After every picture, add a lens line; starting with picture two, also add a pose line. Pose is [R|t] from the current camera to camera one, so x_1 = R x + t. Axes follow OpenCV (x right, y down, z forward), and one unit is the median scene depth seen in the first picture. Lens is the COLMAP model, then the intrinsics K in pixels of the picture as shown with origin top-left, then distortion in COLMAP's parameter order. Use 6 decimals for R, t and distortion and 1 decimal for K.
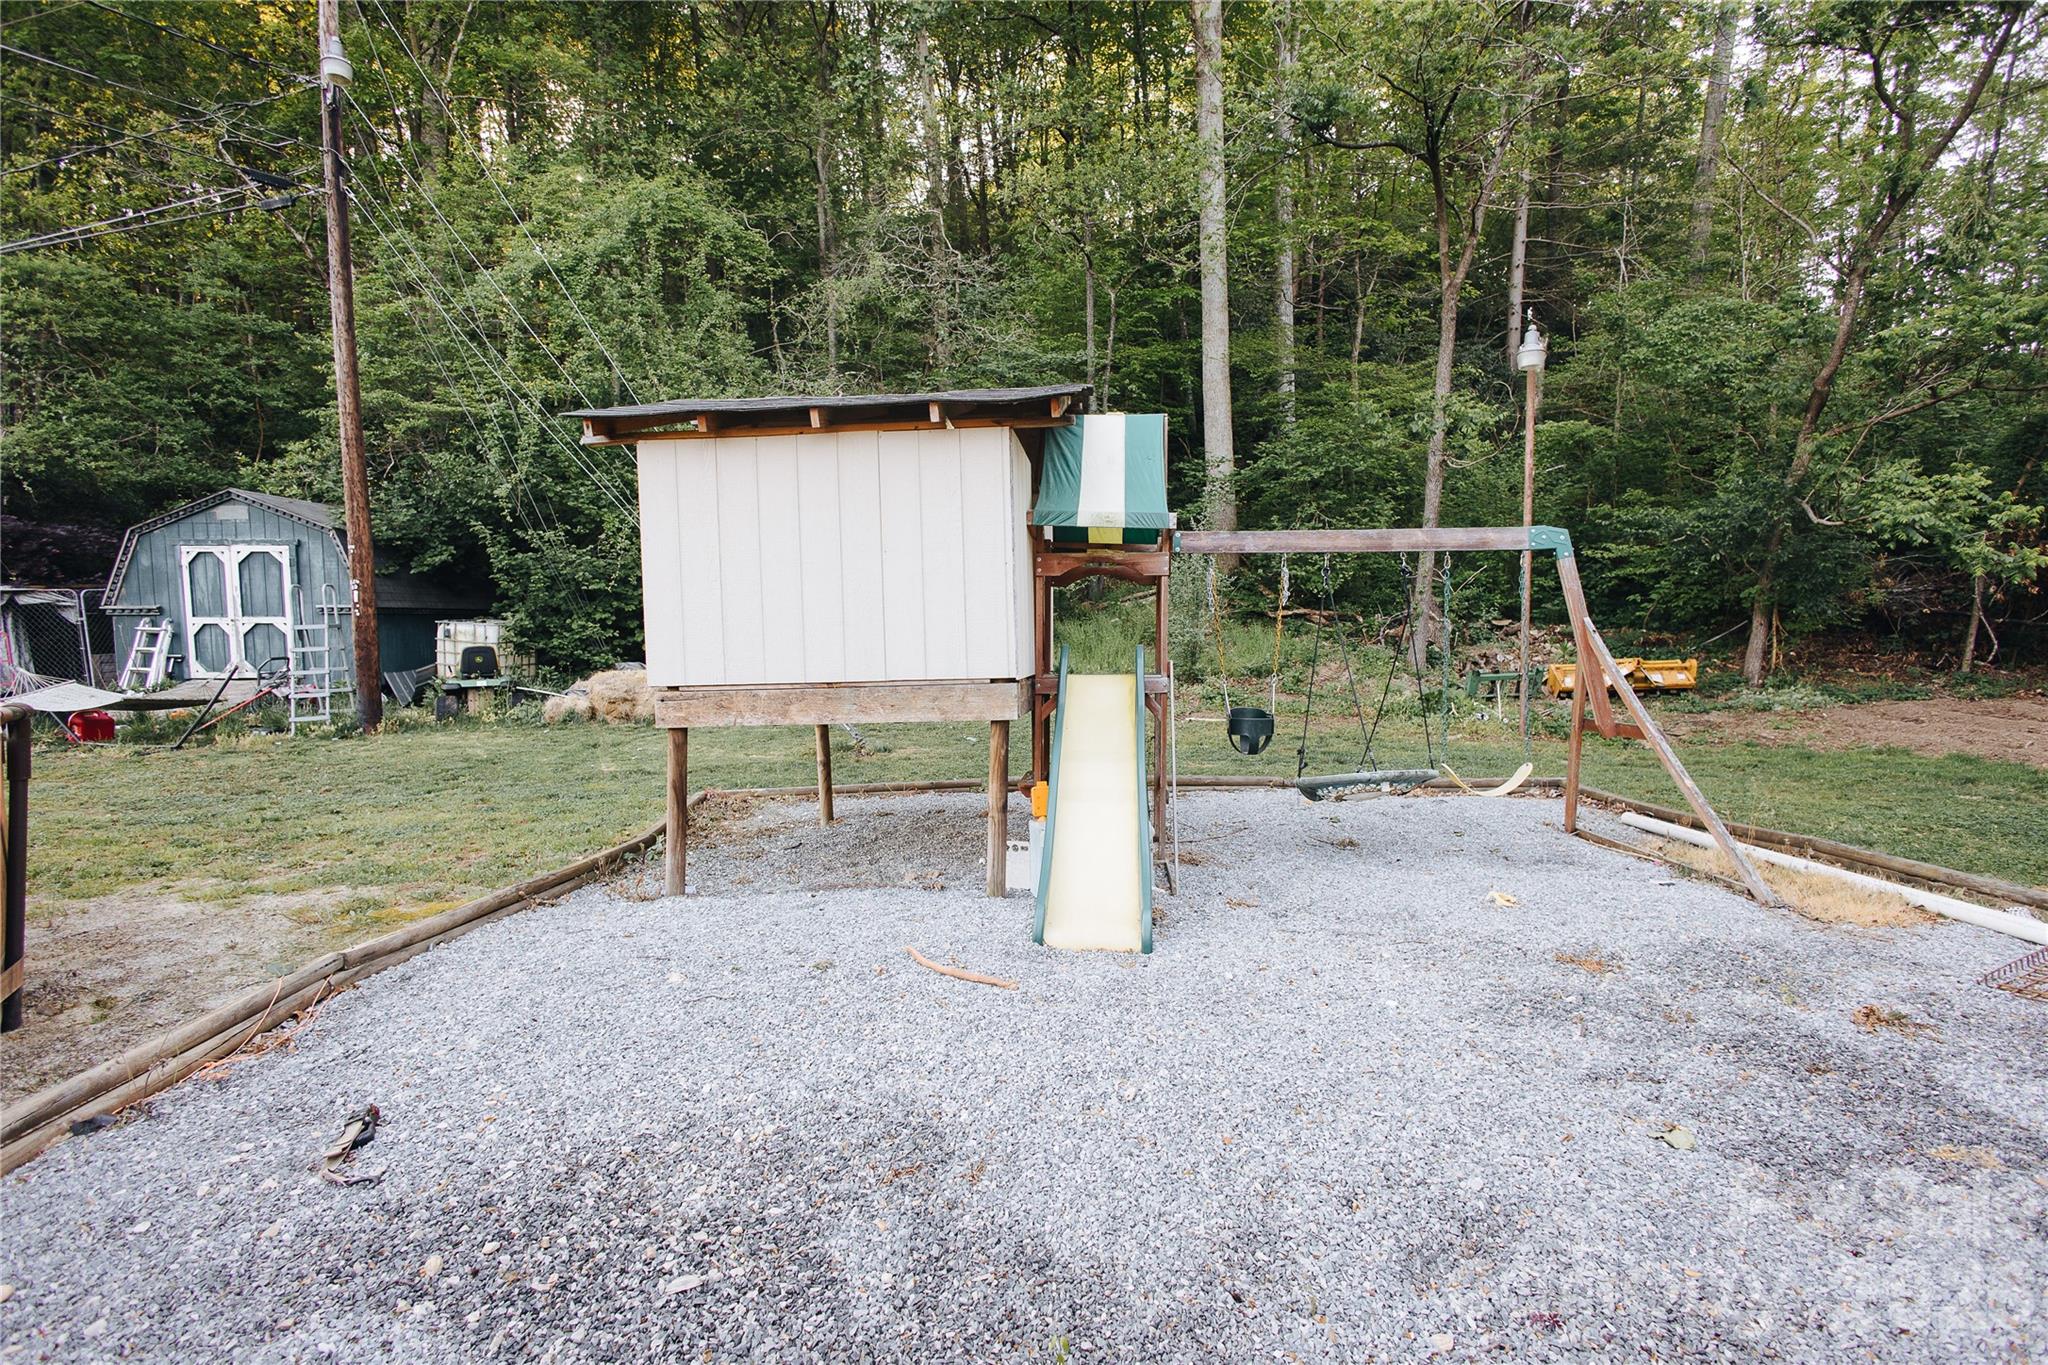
lens RADIAL K [[967.0, 0, 1024.0], [0, 967.0, 682.5], [0, 0, 1]] dist [0.020415, -0.007747]
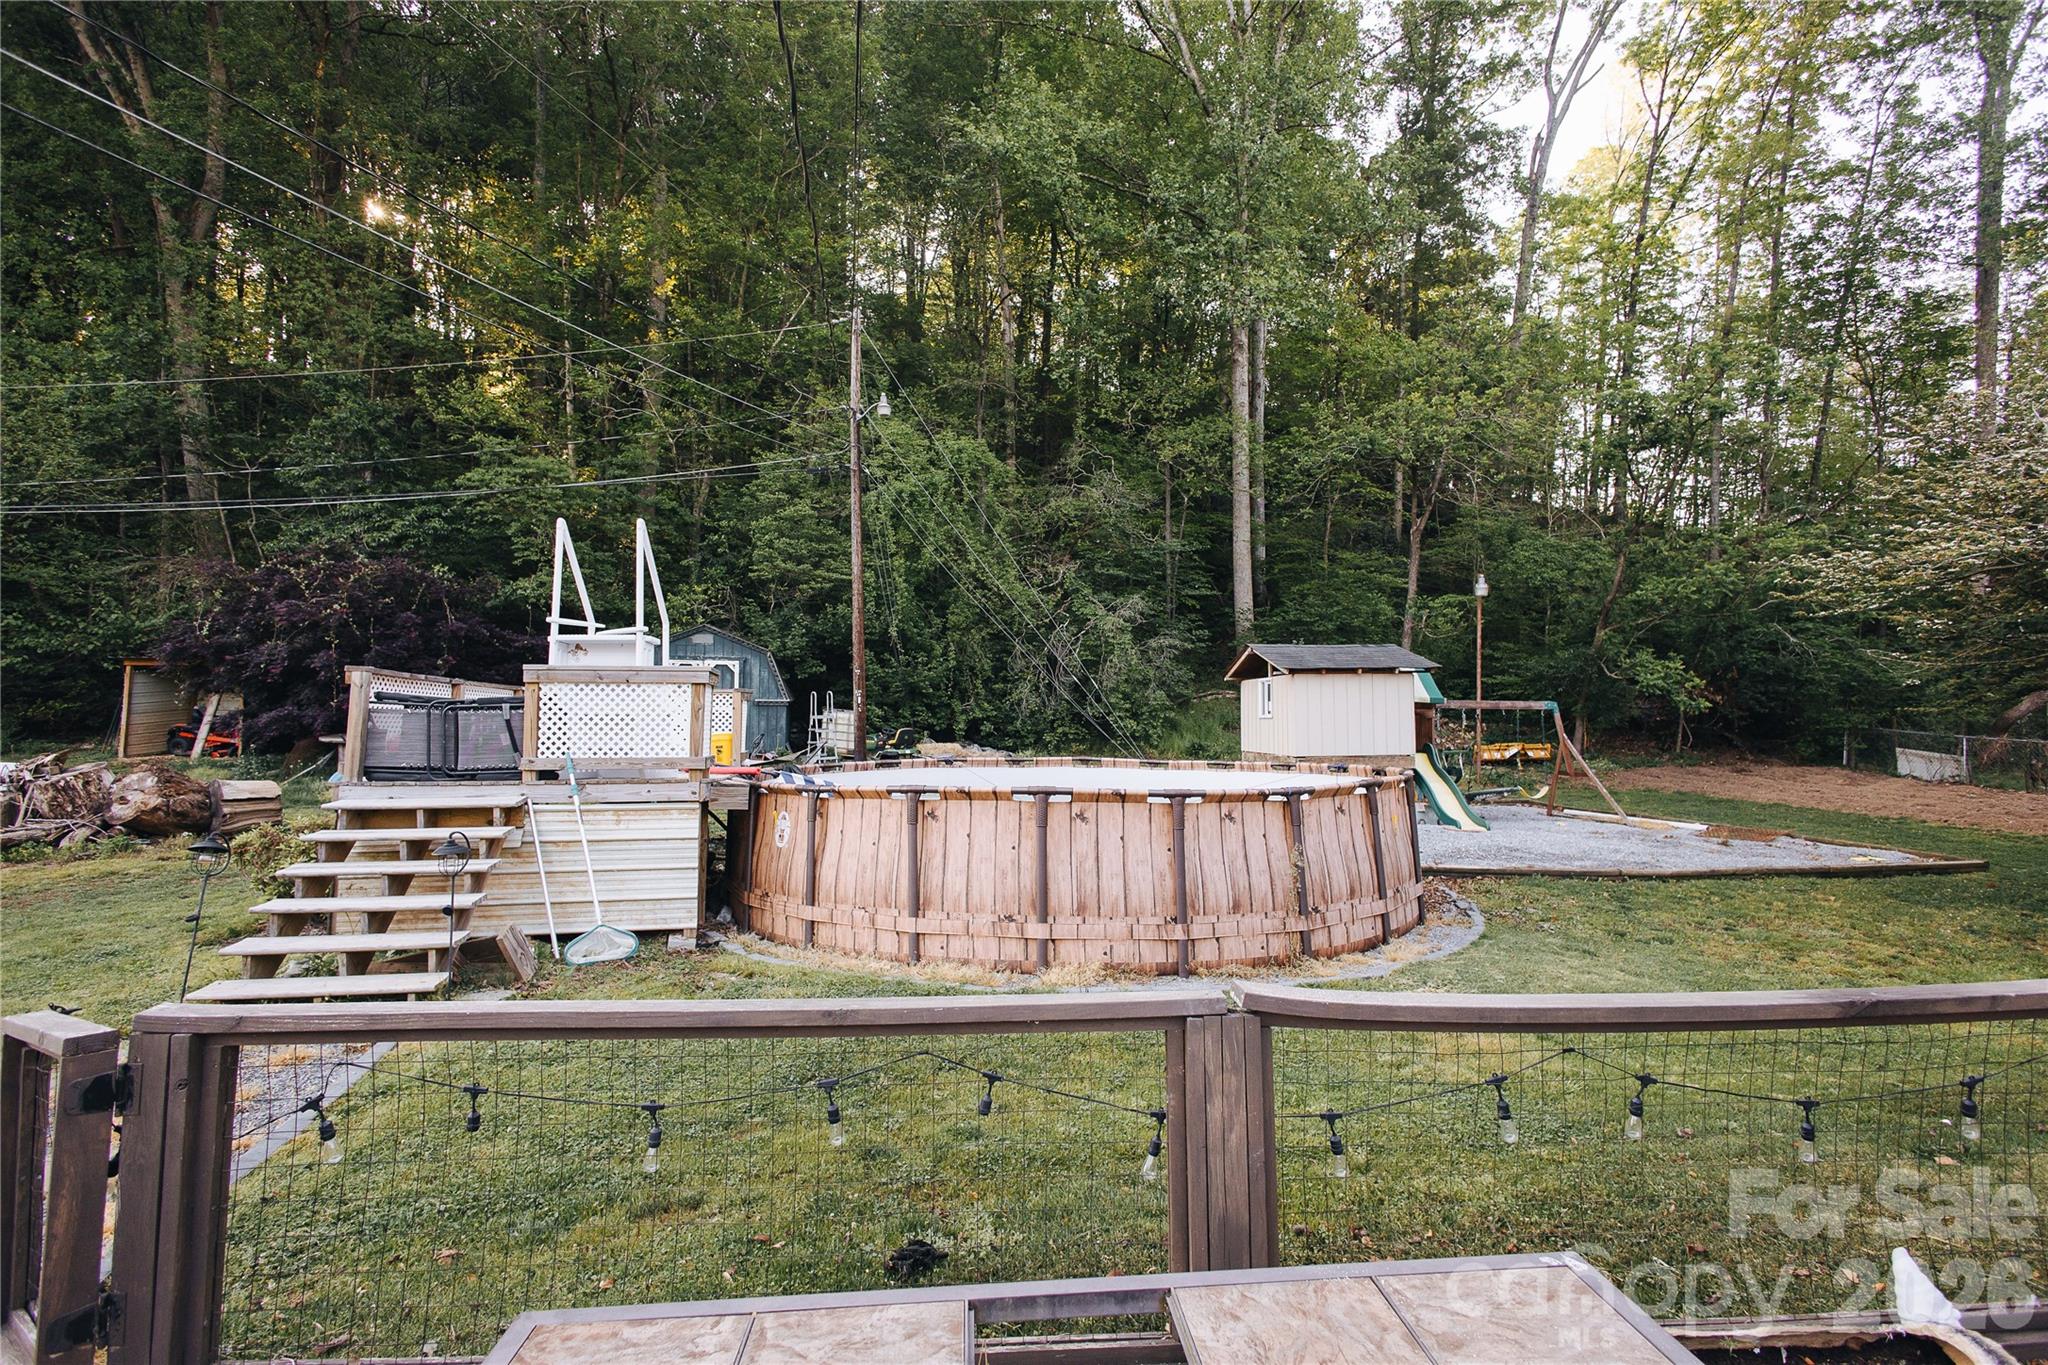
lens RADIAL K [[941.2, 0, 1033.5], [0, 941.2, 681.1], [0, 0, 1]] dist [0.017987, -0.005457]
pose [[0.985312, 0.022099, 0.169329, -0.635165], [-0.009449, 0.997127, -0.075151, 0.001179], [-0.170504, 0.072447, 0.982690, -0.655611]]
